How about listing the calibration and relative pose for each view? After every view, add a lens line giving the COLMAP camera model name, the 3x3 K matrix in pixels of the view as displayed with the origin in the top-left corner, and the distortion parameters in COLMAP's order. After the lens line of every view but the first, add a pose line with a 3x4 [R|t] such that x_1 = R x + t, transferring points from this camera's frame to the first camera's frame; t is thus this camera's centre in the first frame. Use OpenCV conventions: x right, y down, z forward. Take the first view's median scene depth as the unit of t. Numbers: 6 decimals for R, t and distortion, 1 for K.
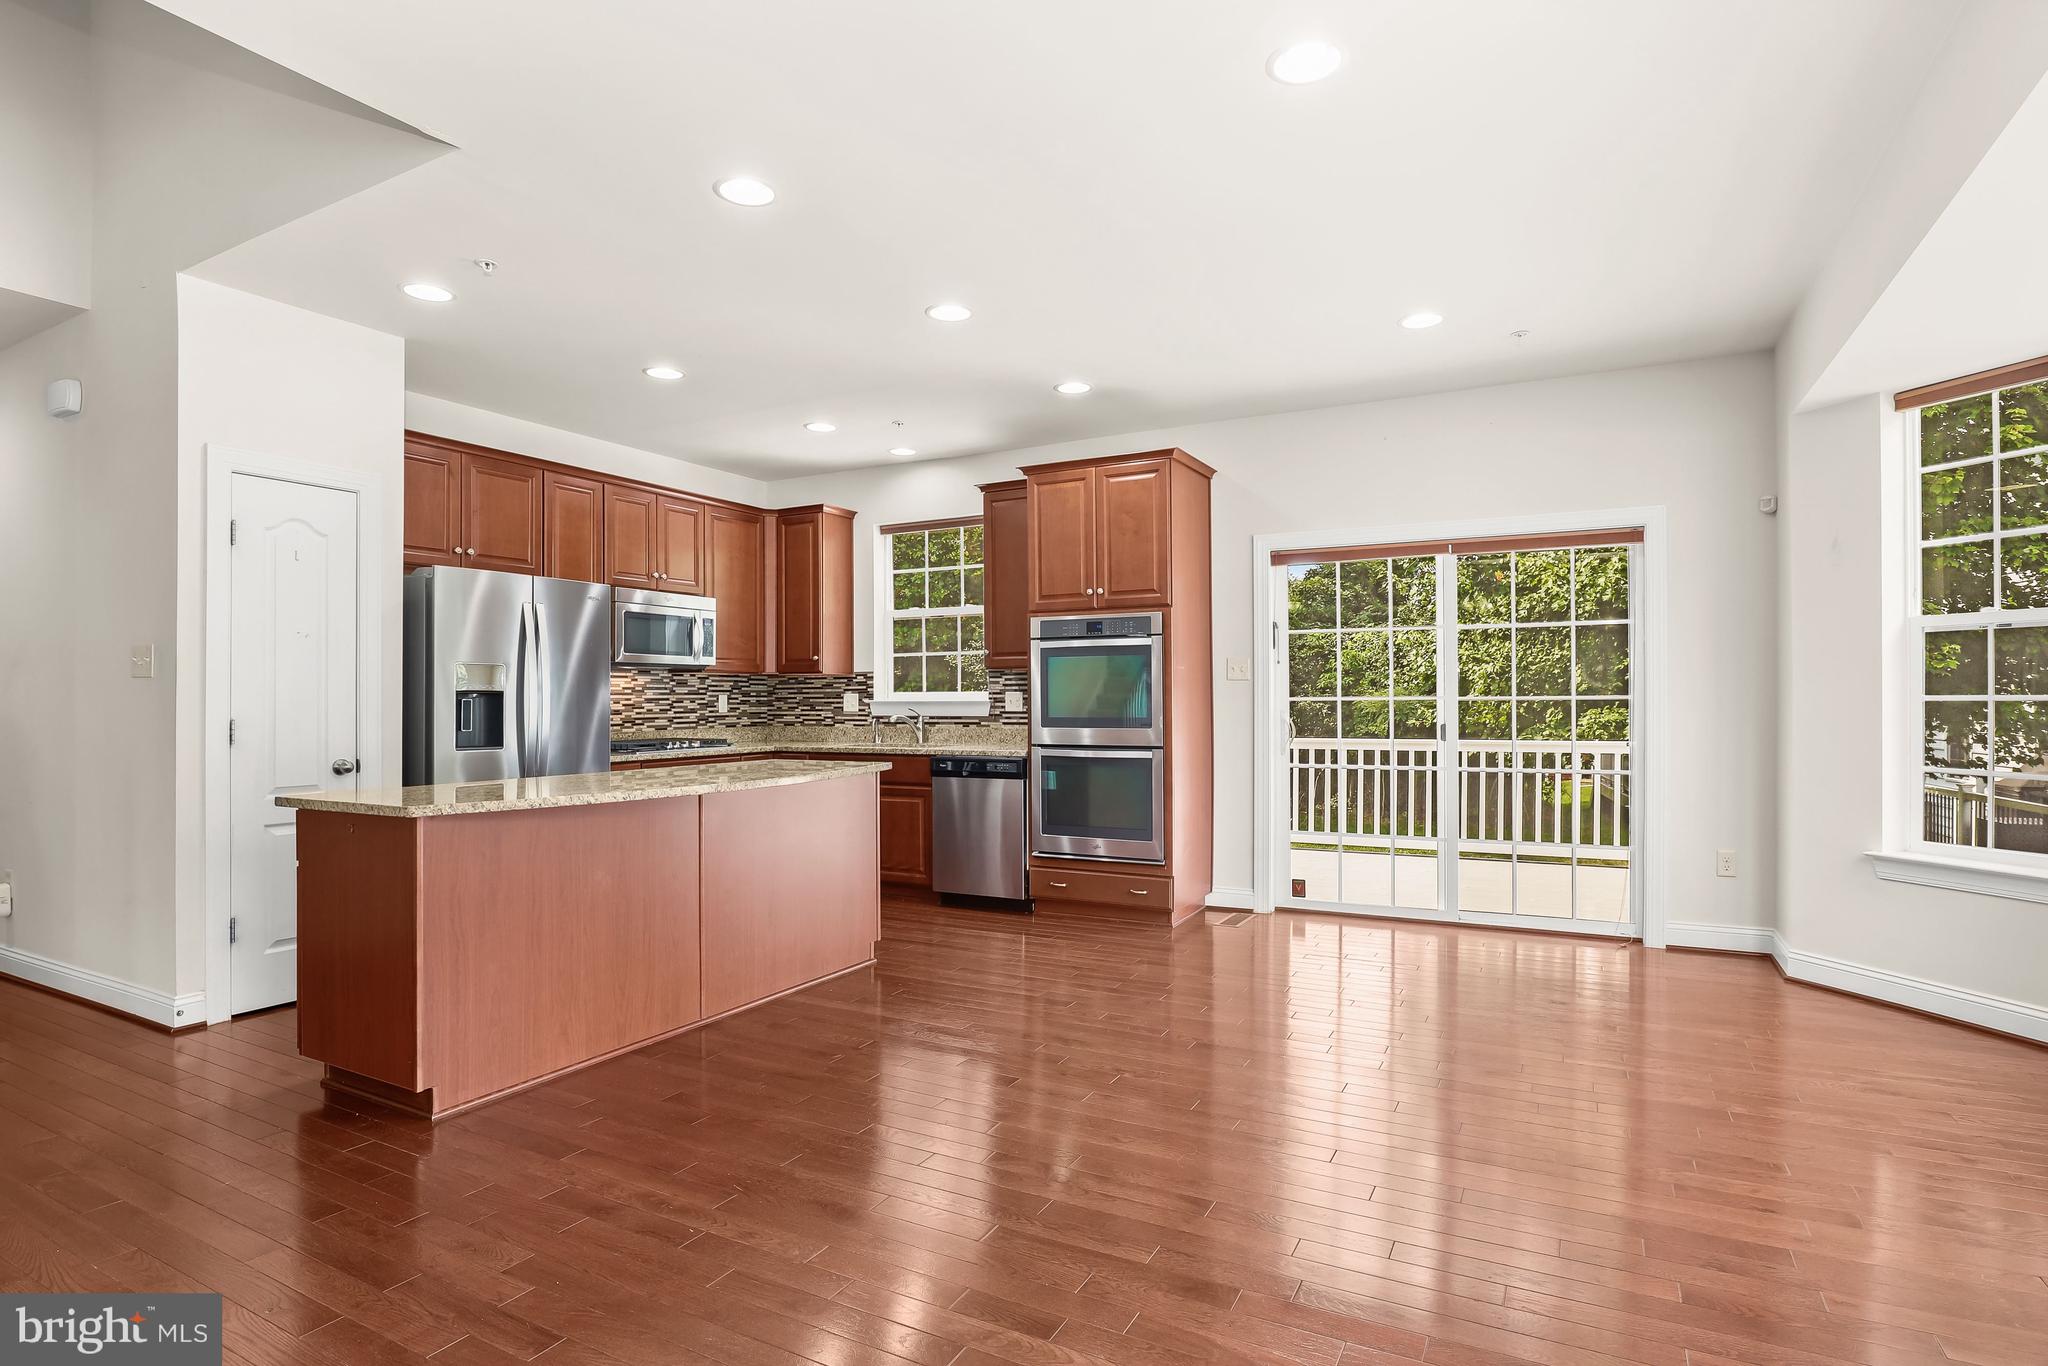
lens RADIAL K [[1038.4, 0, 1038.6], [0, 1038.4, 724.1], [0, 0, 1]] dist [-0.023511, 0.001216]
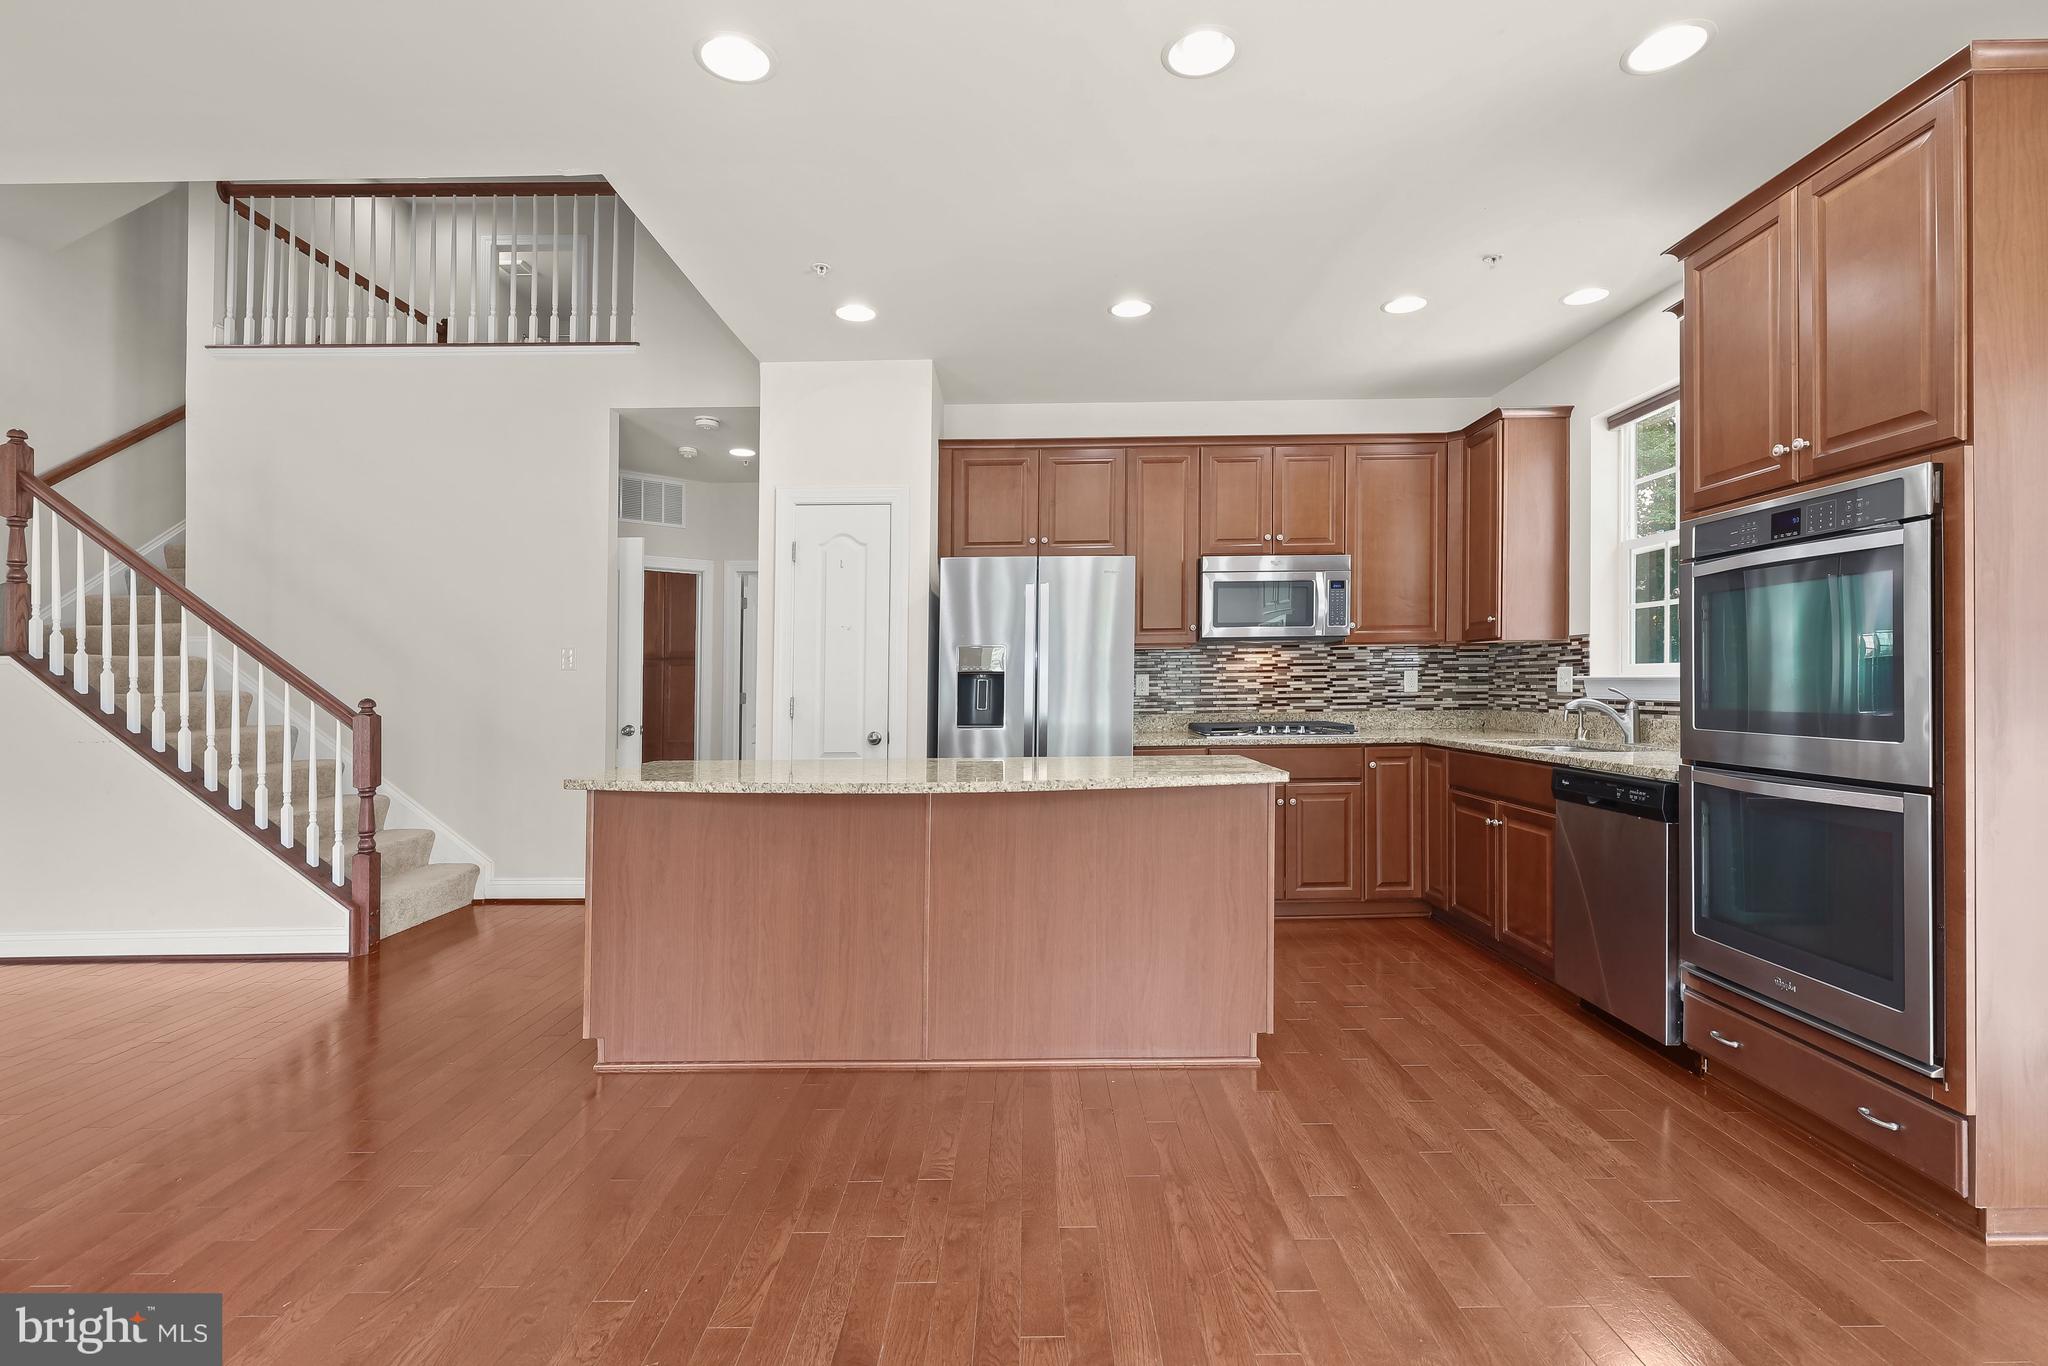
lens RADIAL K [[940.4, 0, 1025.2], [0, 940.4, 684.5], [0, 0, 1]] dist [0.000613, 0.001087]
pose [[0.468944, 0.001309, -0.883227, 0.227008], [-0.011652, 0.999921, -0.004705, -0.010869], [0.883151, 0.012498, 0.468922, 0.410132]]
